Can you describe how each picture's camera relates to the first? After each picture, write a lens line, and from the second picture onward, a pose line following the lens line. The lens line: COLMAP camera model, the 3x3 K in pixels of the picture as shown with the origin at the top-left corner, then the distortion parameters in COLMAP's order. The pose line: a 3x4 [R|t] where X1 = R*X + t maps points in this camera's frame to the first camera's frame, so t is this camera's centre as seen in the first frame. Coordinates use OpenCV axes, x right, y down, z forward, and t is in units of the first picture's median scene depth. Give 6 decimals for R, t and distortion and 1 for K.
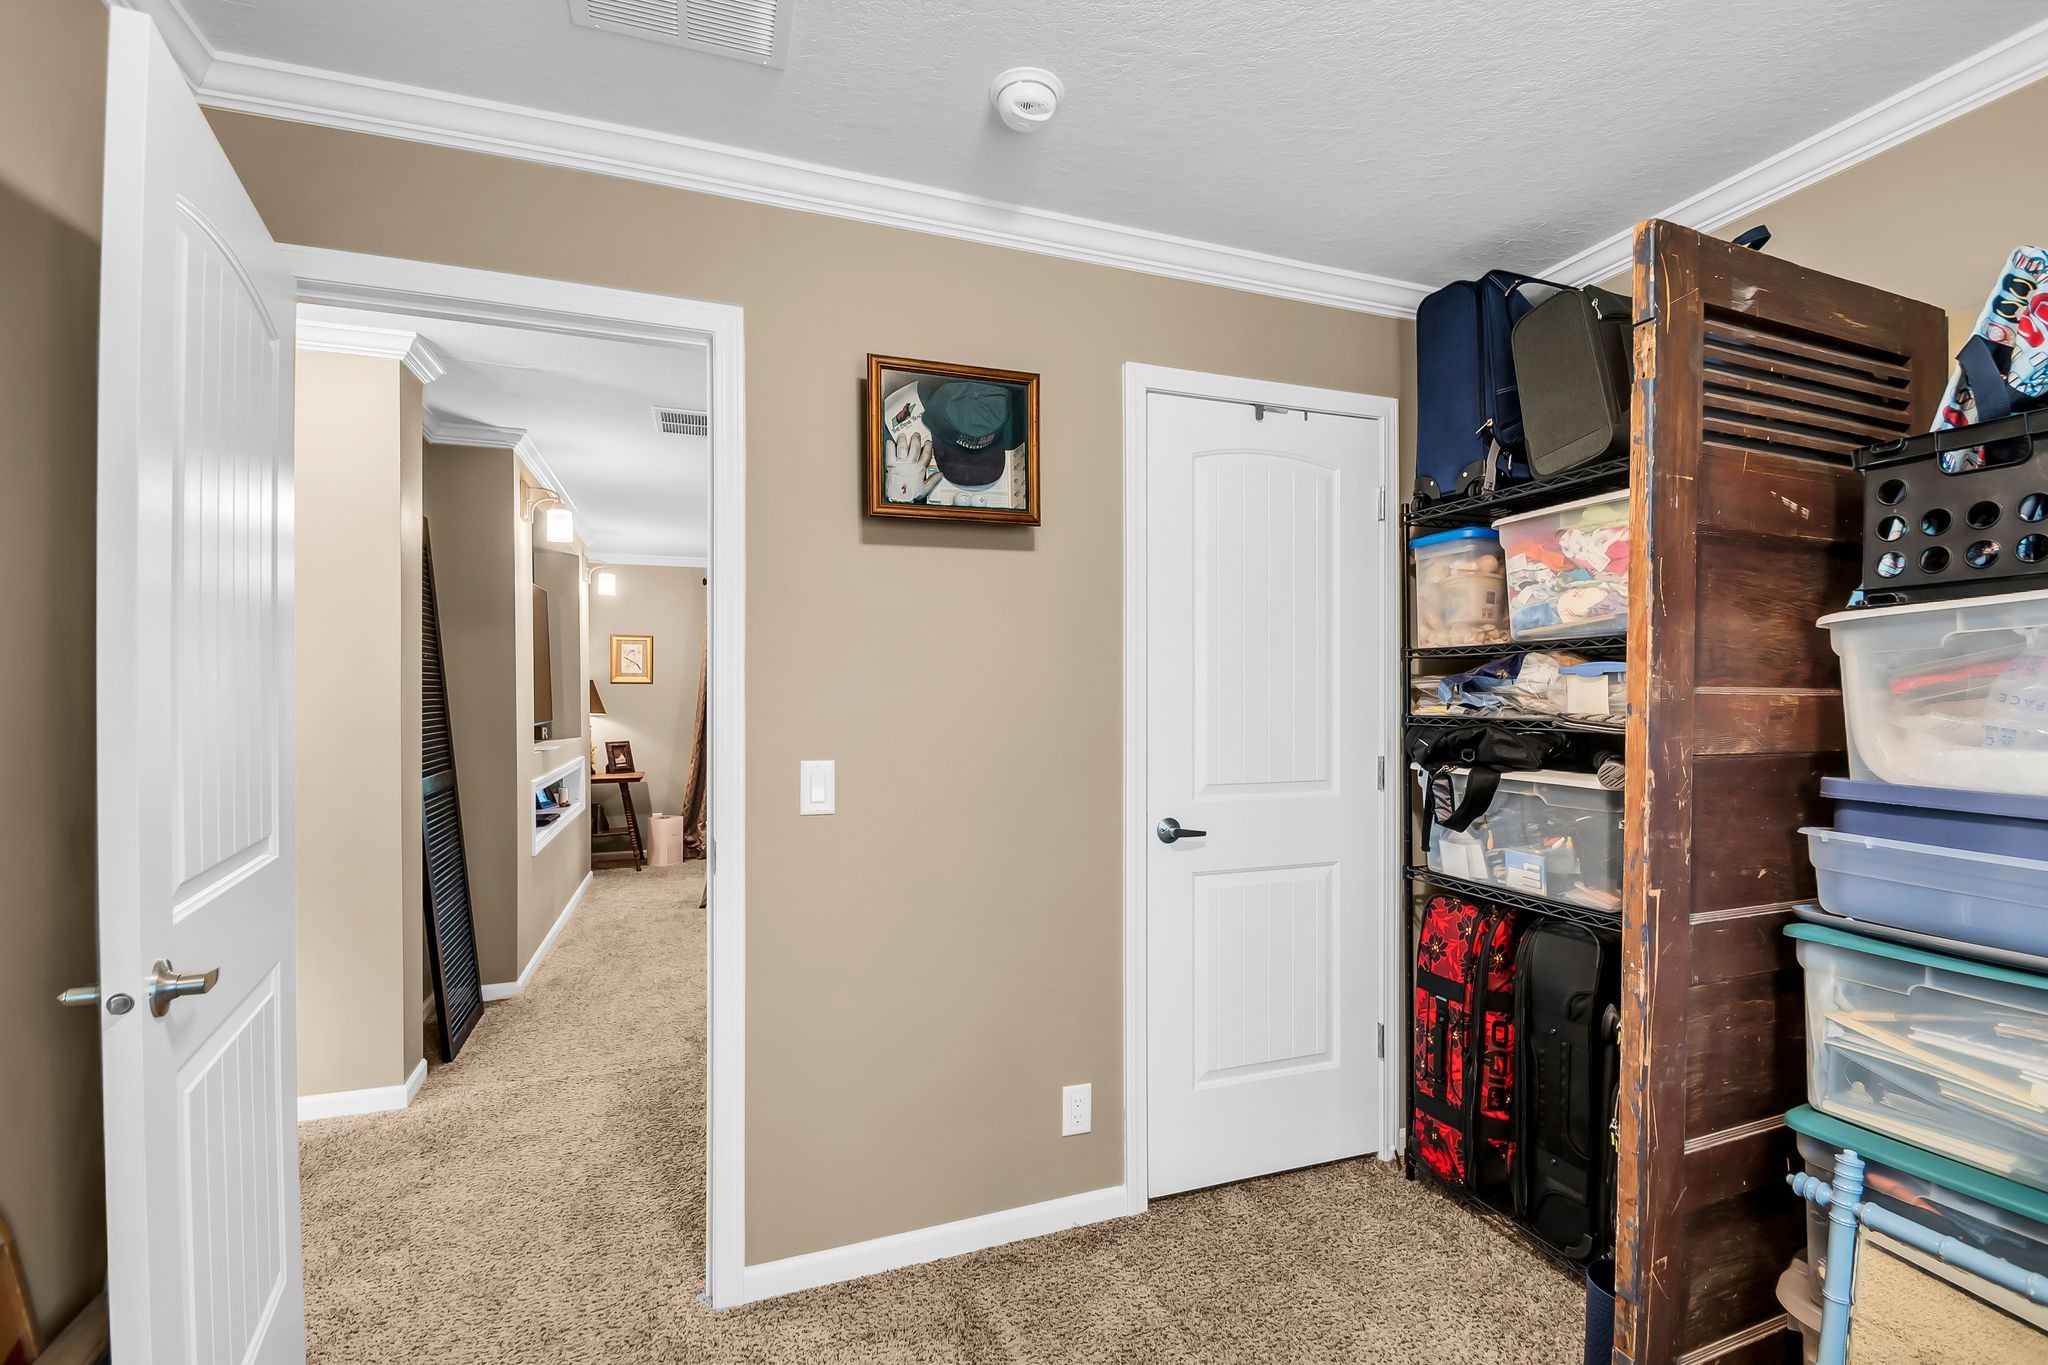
lens RADIAL K [[903.4, 0, 1028.9], [0, 903.4, 673.7], [0, 0, 1]] dist [0.016333, -0.018128]
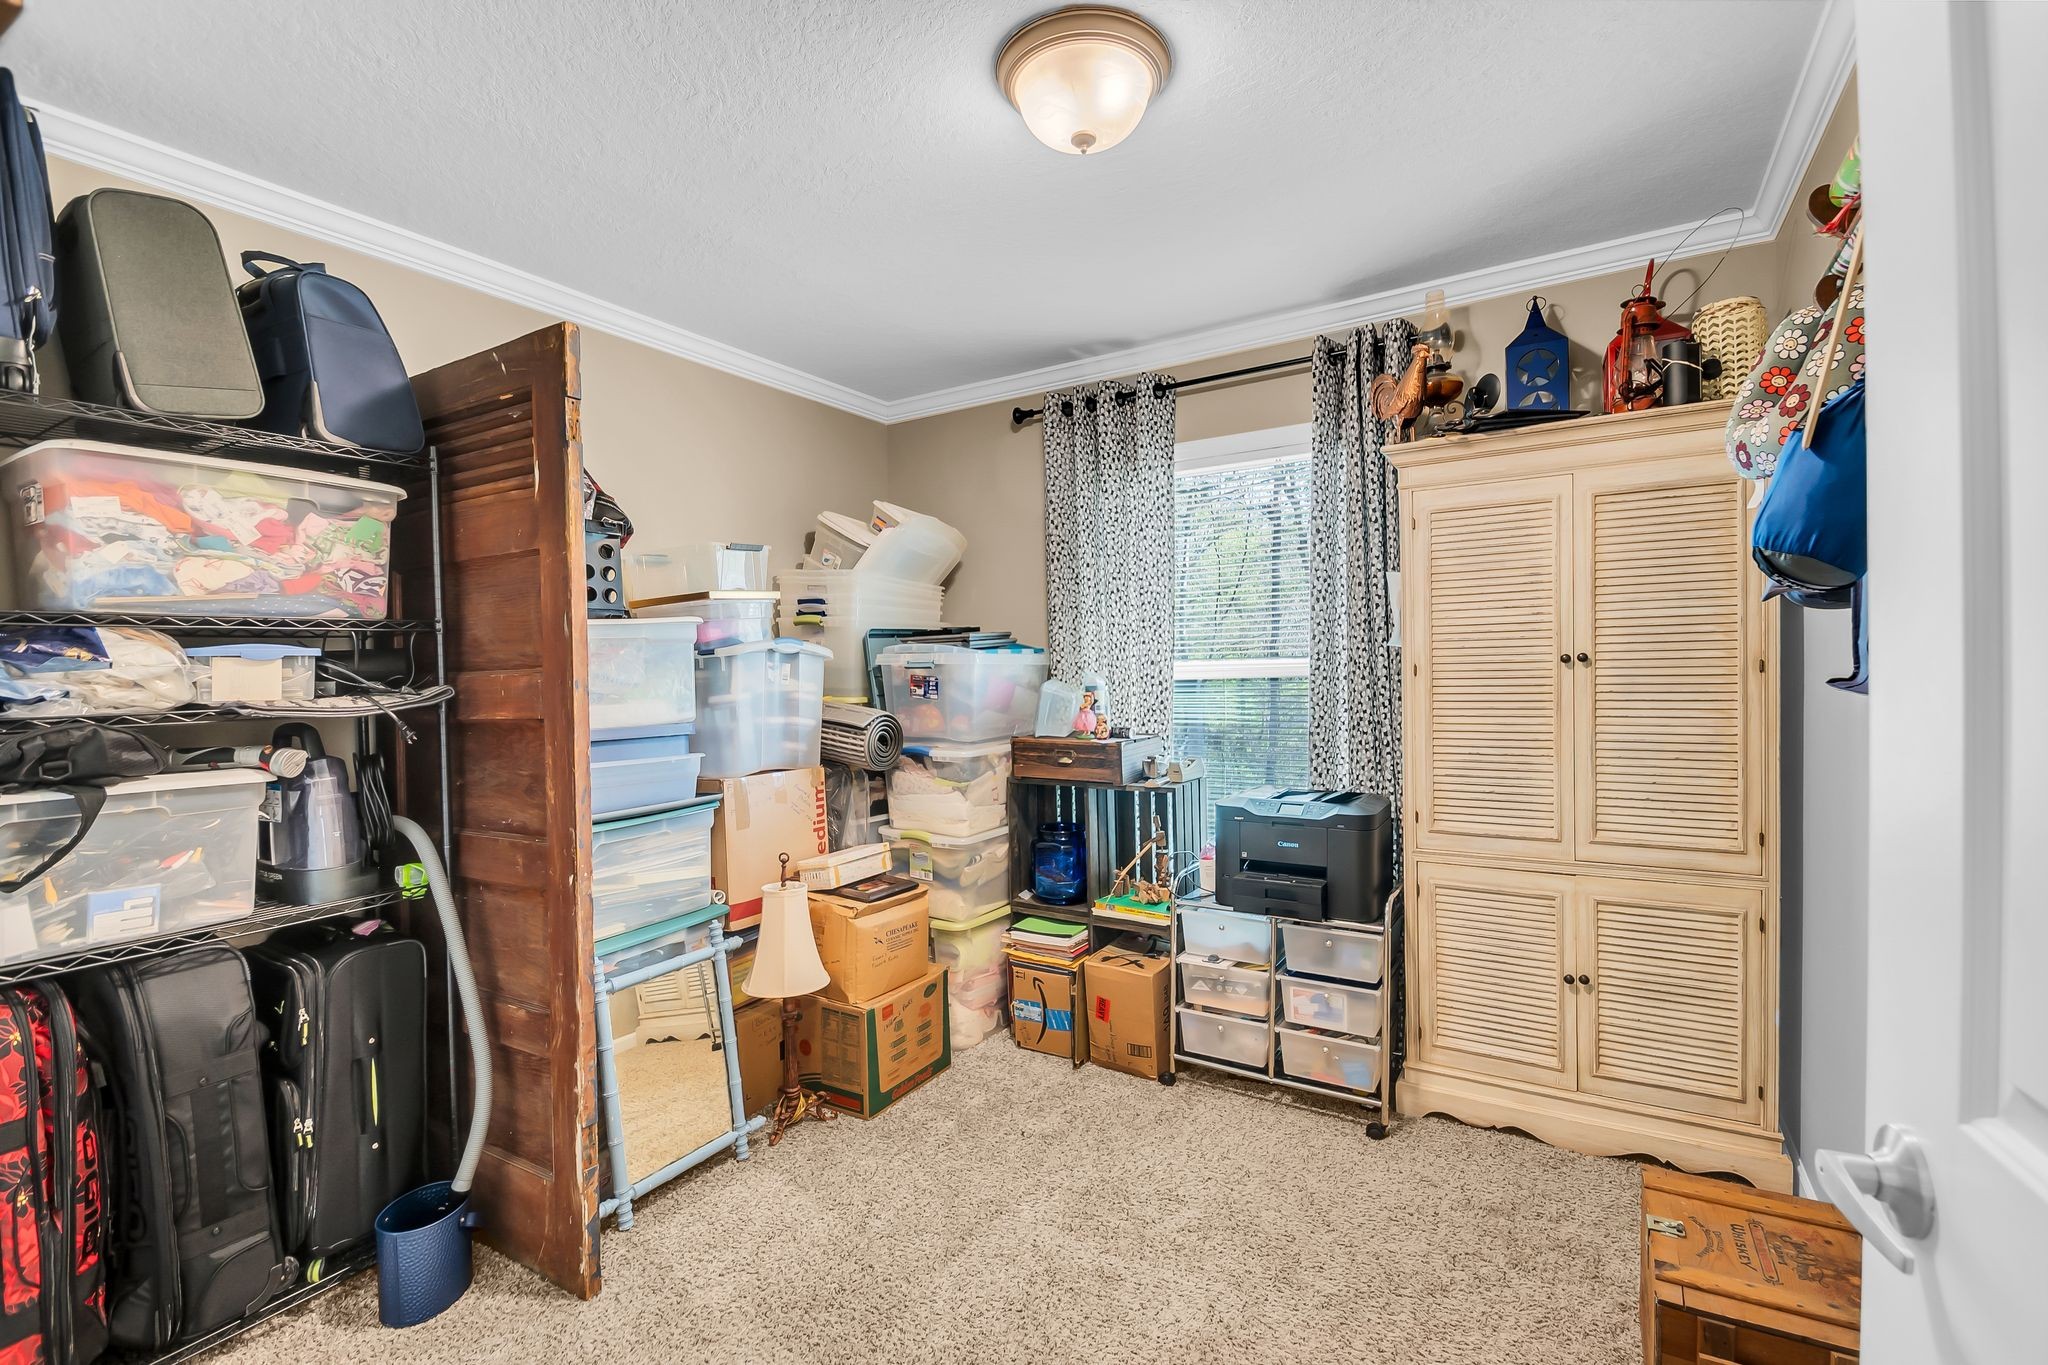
lens RADIAL K [[903.4, 0, 1028.9], [0, 903.4, 673.7], [0, 0, 1]] dist [0.016333, -0.018128]
pose [[-0.625008, 0.018642, 0.780396, -0.539579], [0.011790, 0.999826, -0.014441, 0.037125], [-0.780529, 0.000175, -0.625119, 0.895612]]
